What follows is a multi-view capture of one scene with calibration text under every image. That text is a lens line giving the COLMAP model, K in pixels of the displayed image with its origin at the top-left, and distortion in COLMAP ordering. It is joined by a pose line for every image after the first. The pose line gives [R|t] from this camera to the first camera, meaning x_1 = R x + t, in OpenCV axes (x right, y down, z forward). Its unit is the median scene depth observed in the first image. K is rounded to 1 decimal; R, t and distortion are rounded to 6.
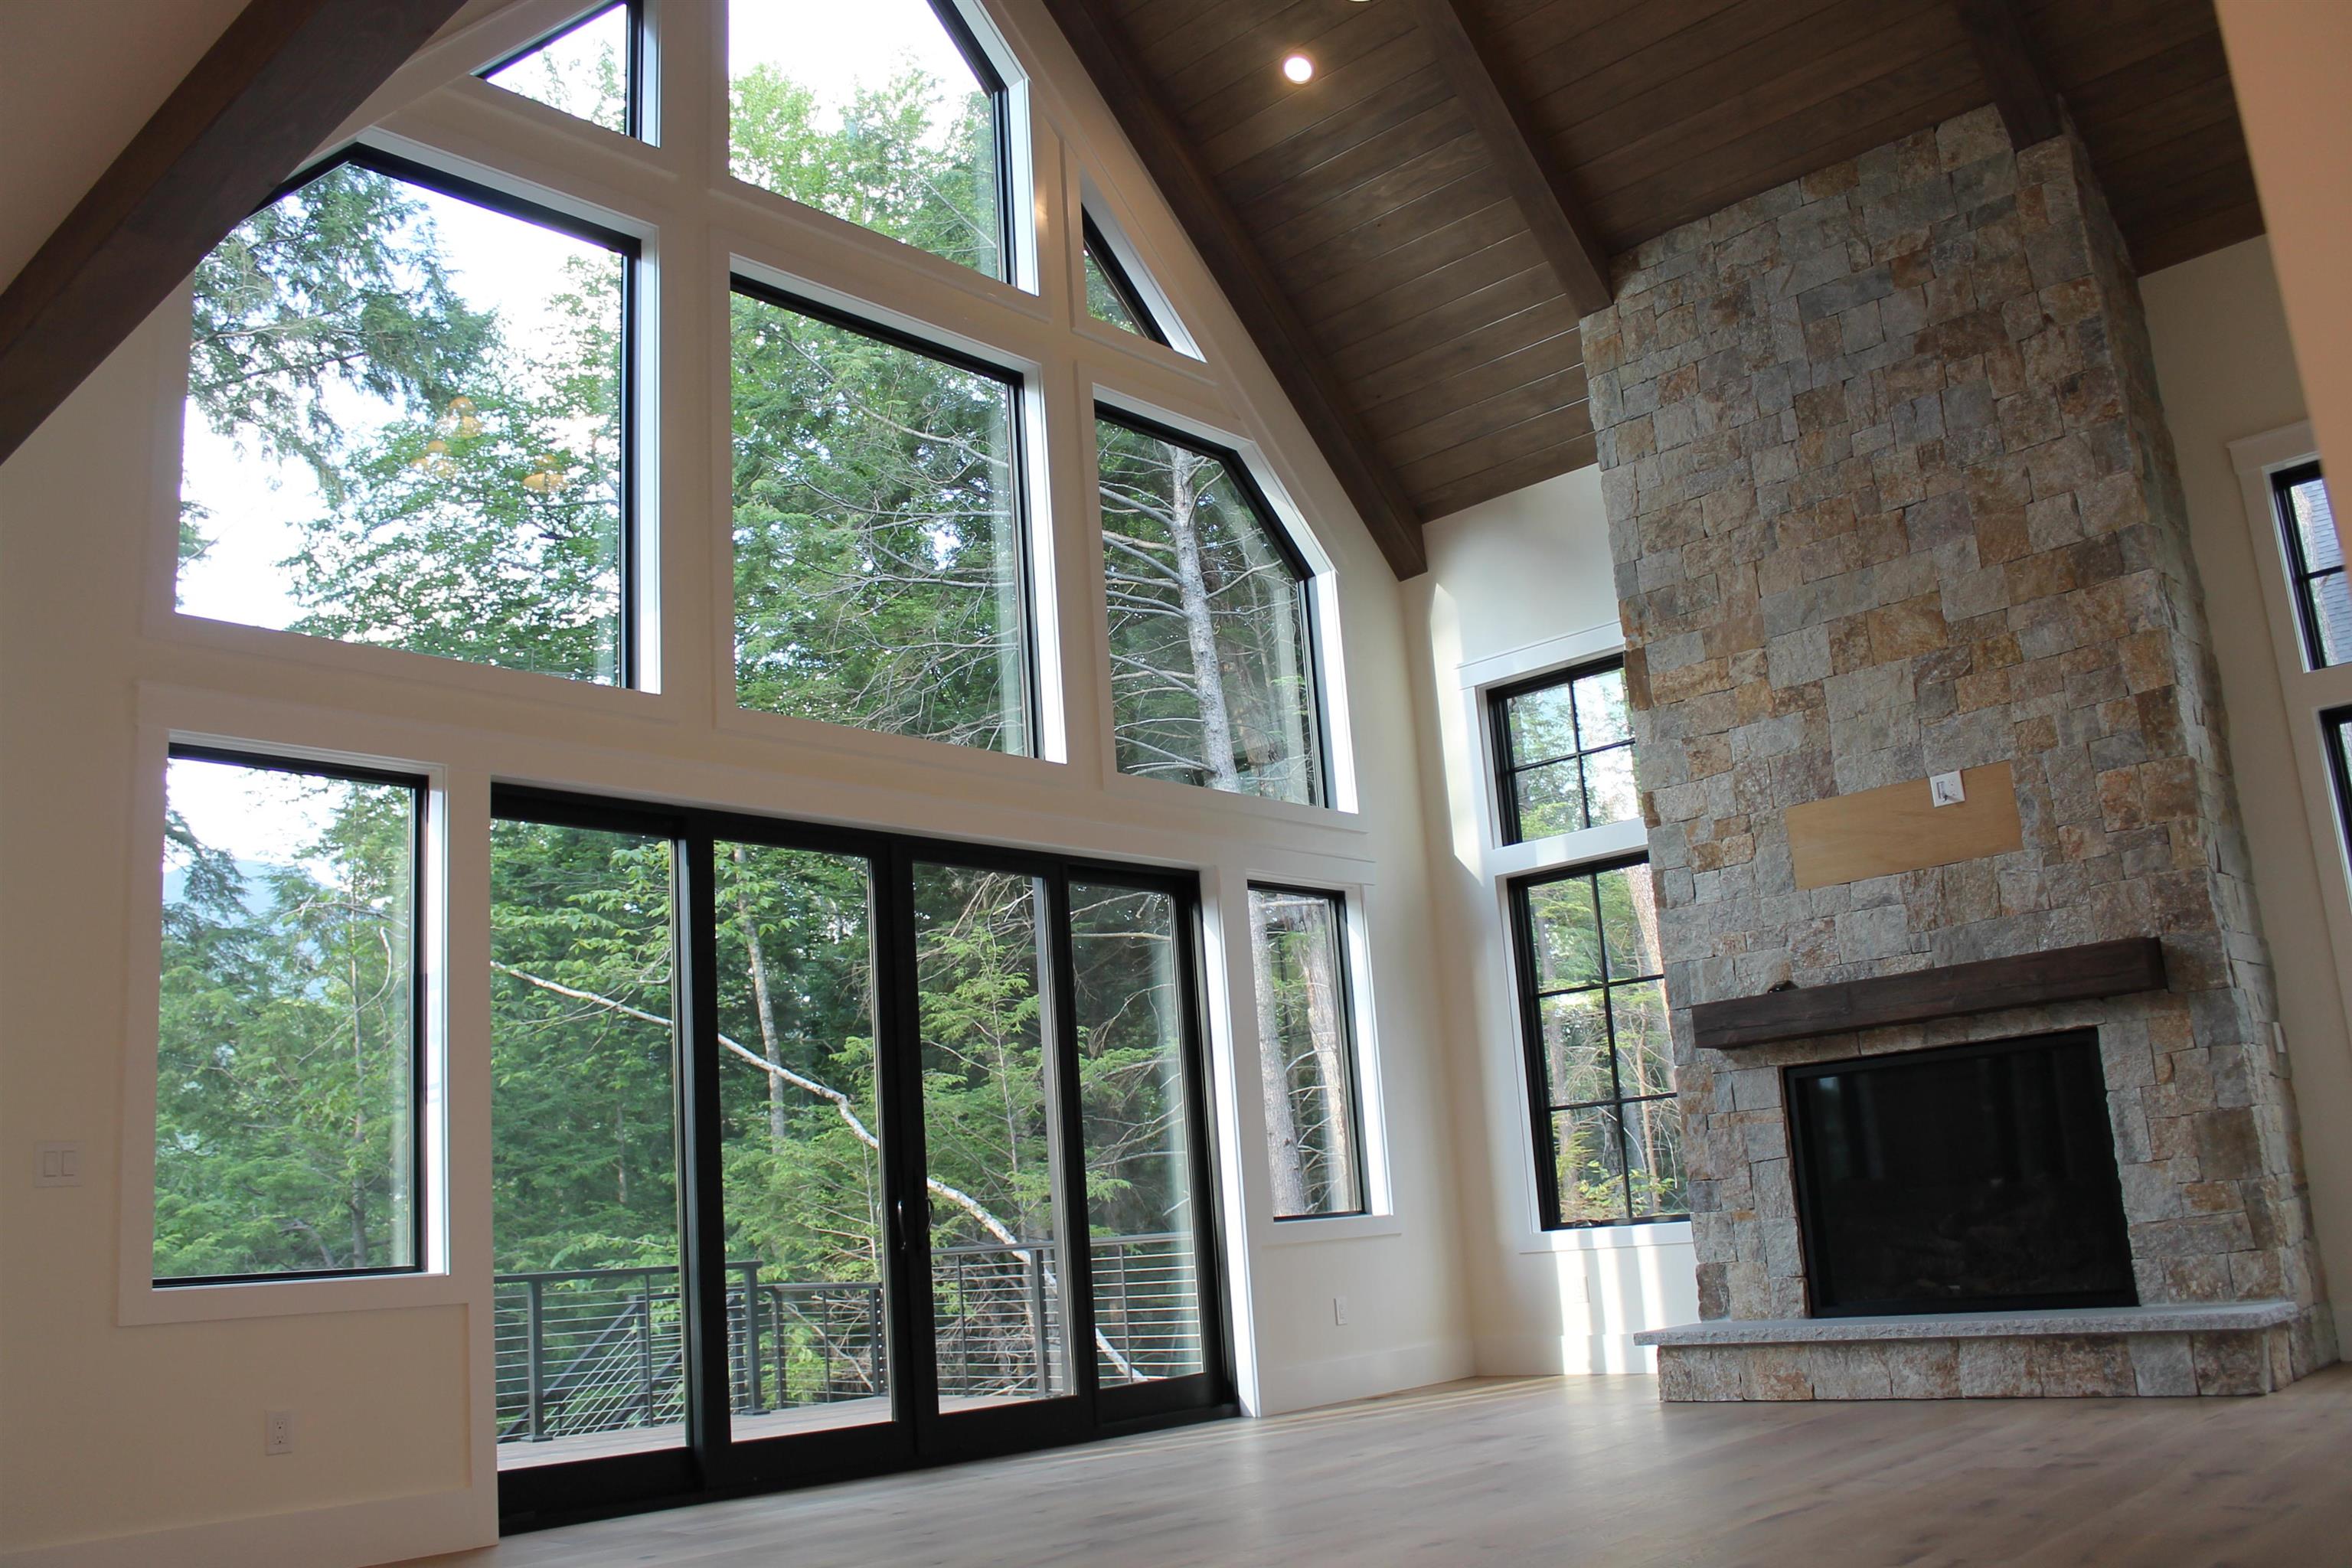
lens RADIAL K [[1930.9, 0, 1170.7], [0, 1930.9, 779.8], [0, 0, 1]] dist [-0.146887, 0.094871]
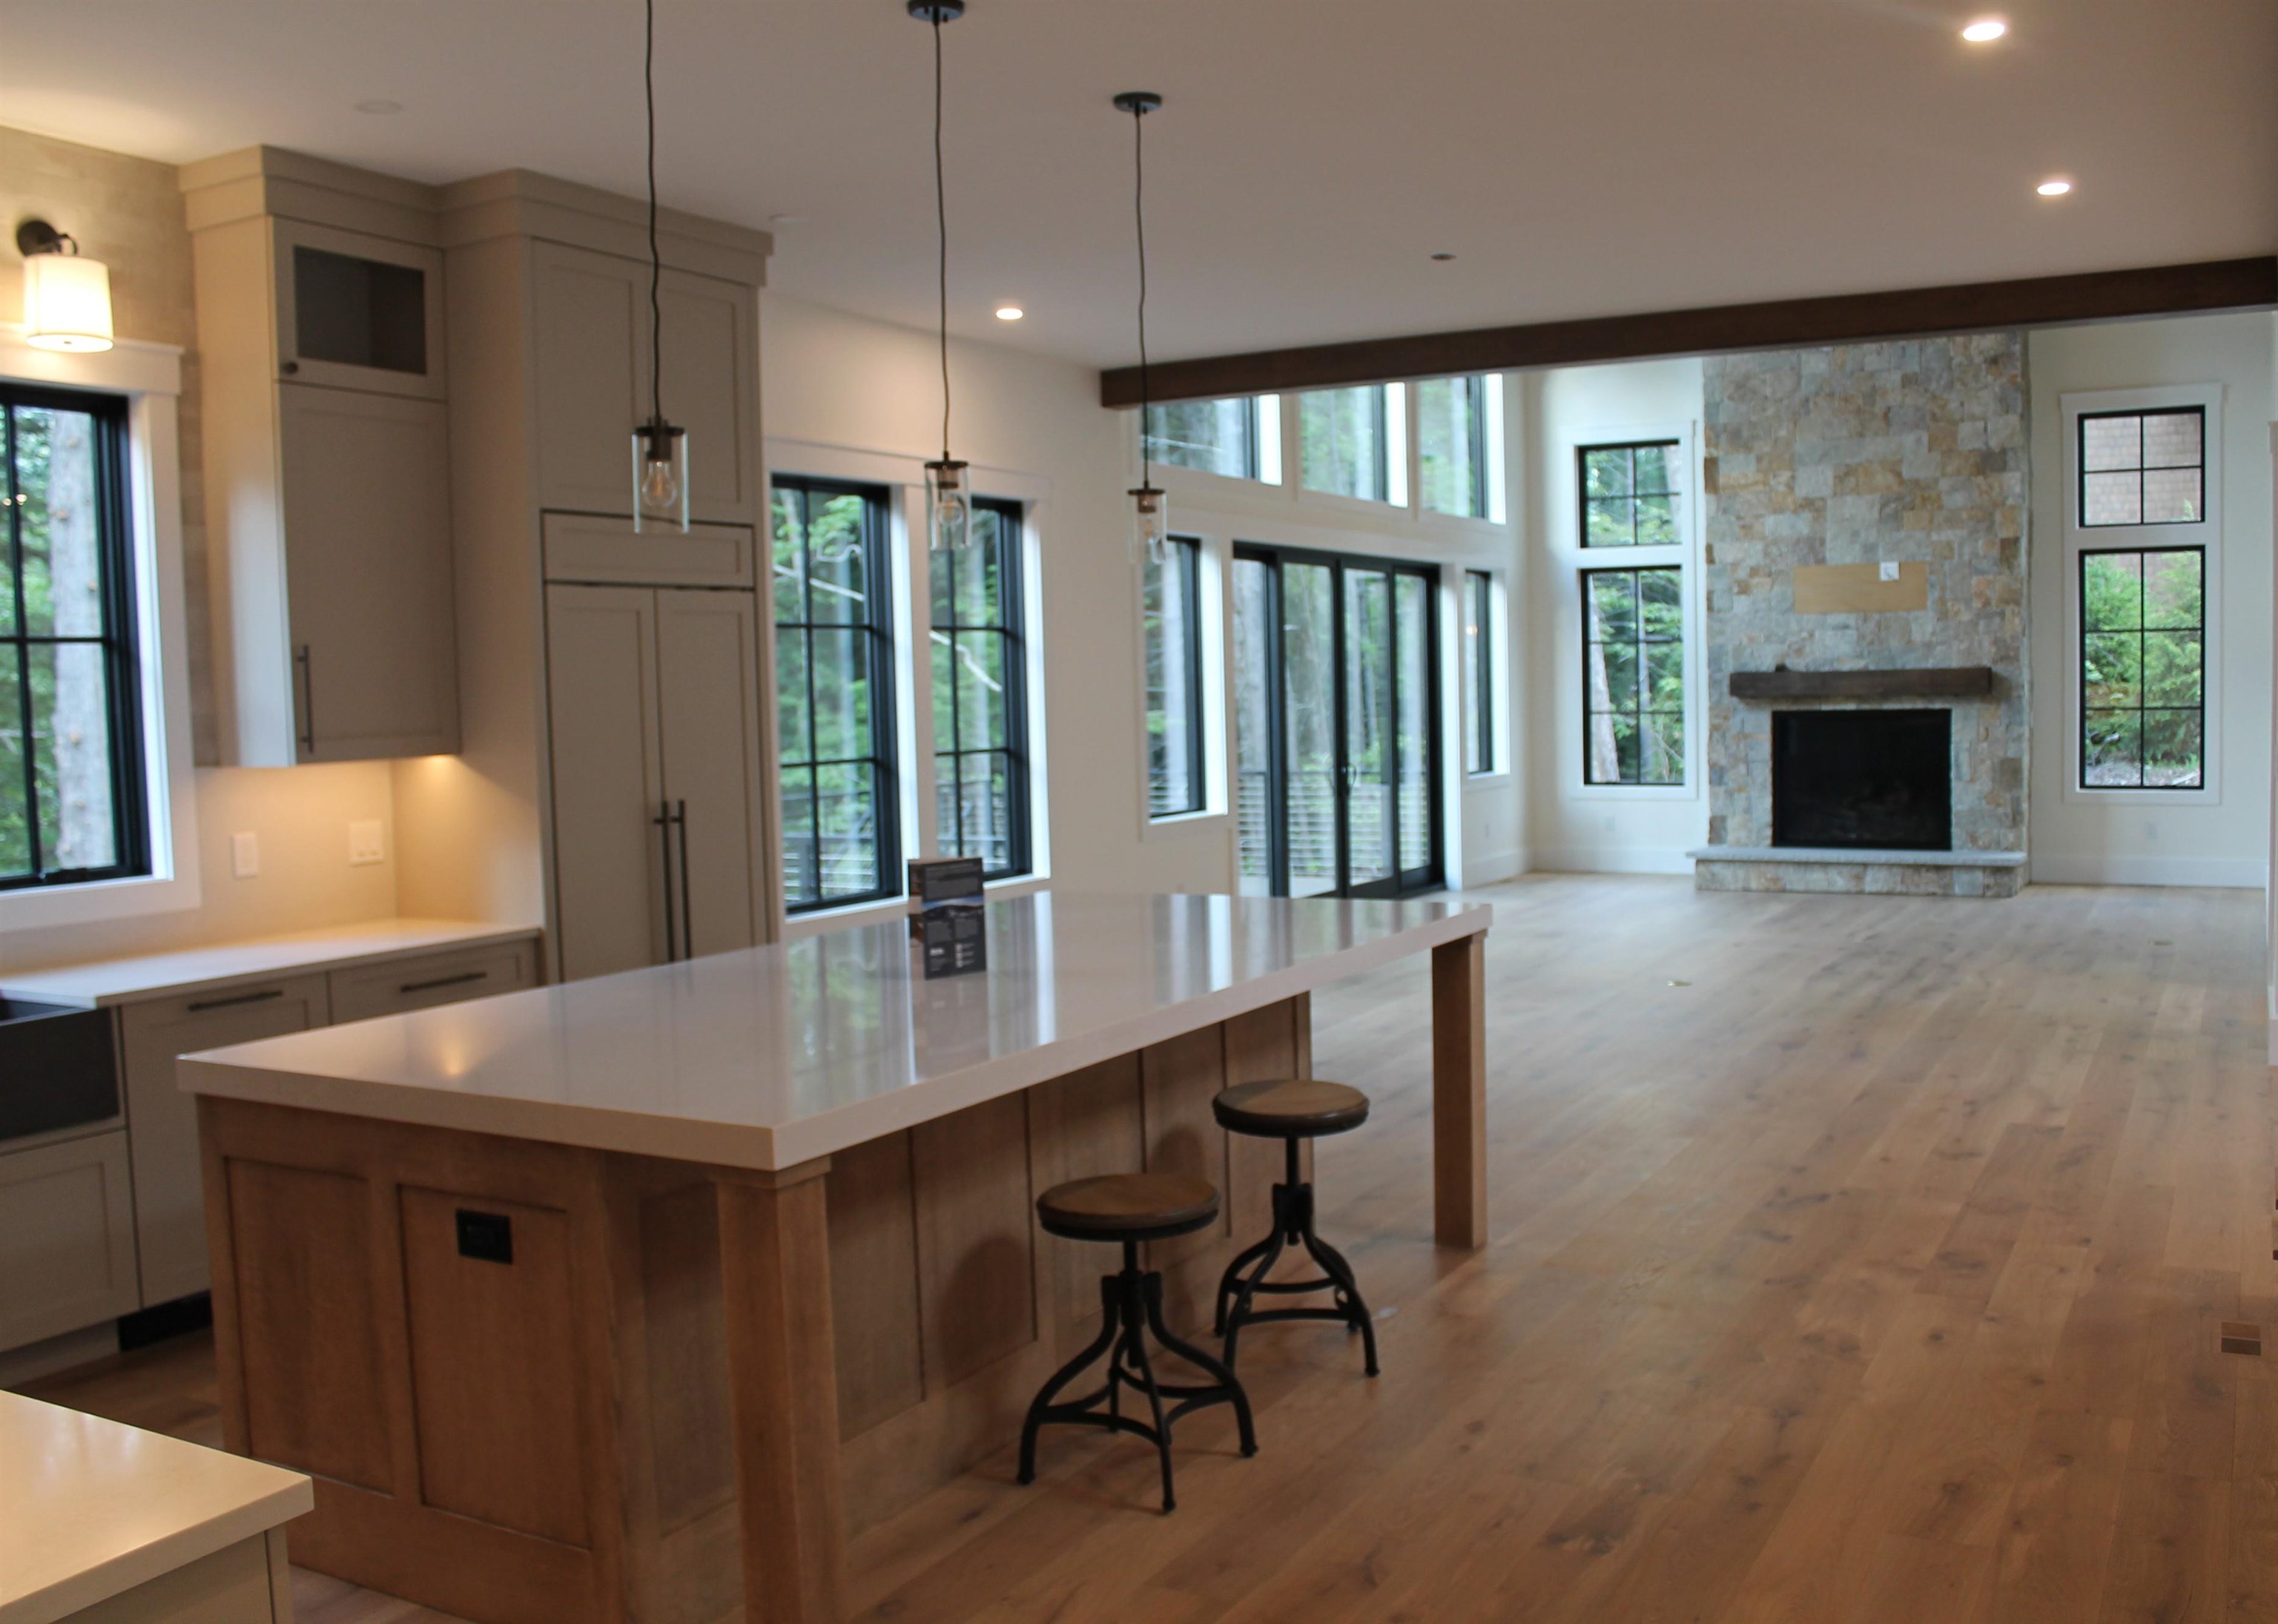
lens RADIAL K [[2147.3, 0, 1161.6], [0, 2147.3, 736.3], [0, 0, 1]] dist [-0.092068, 0.000000]
pose [[0.957506, 0.041928, 0.285351, -0.838980], [-0.109926, 0.967749, 0.226668, -0.227981], [-0.266644, -0.248403, 0.931234, -0.760781]]
